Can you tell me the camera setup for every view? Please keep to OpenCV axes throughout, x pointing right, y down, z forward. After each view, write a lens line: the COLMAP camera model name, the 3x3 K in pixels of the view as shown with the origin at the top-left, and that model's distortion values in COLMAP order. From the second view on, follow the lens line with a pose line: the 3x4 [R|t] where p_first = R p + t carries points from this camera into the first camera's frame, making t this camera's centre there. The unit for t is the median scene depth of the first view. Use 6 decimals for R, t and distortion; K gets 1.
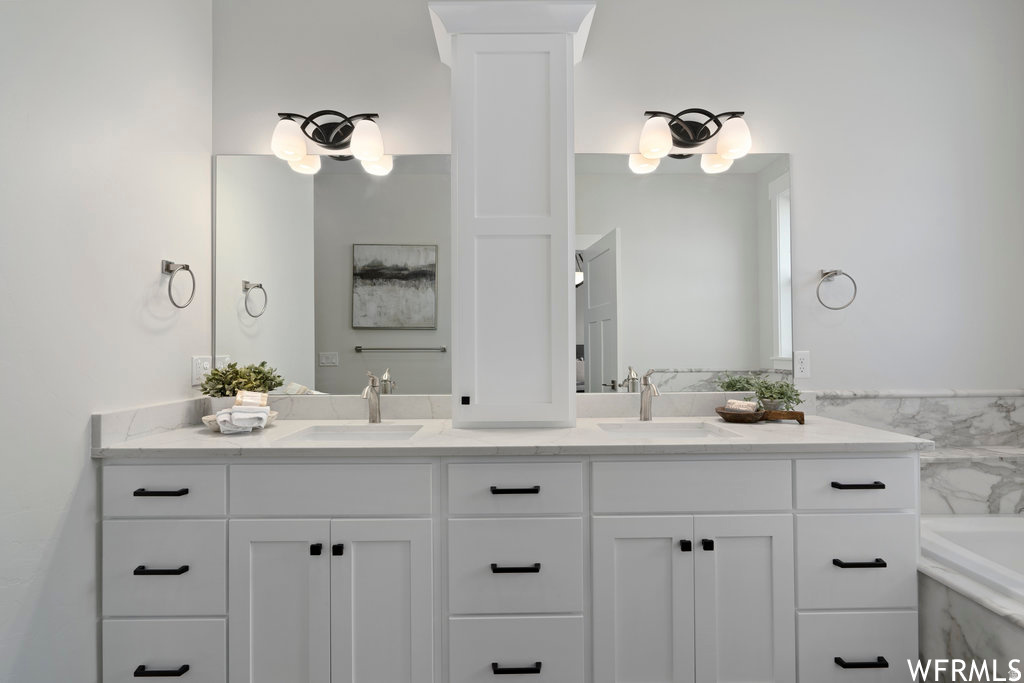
lens RADIAL K [[464.9, 0, 511.6], [0, 464.9, 343.5], [0, 0, 1]] dist [-0.004482, -0.000283]
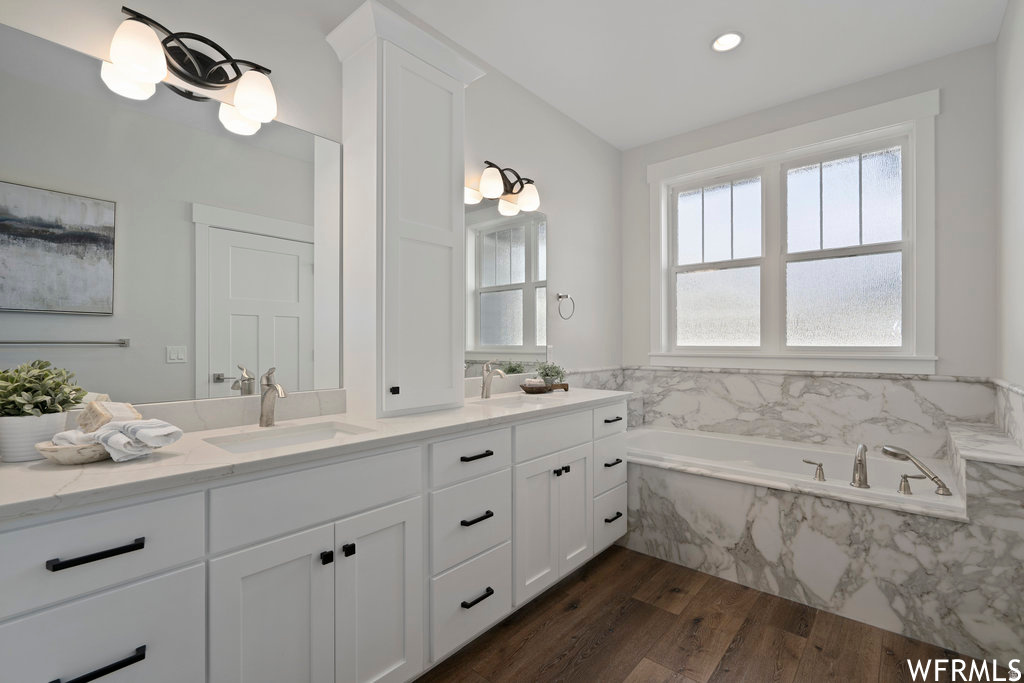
lens RADIAL K [[464.9, 0, 513.4], [0, 464.9, 342.3], [0, 0, 1]] dist [-0.004482, -0.000283]
pose [[0.653104, 0.007529, 0.757230, -0.627505], [-0.010638, 0.999943, -0.000767, 0.008783], [-0.757193, -0.007555, 0.653147, 0.085908]]
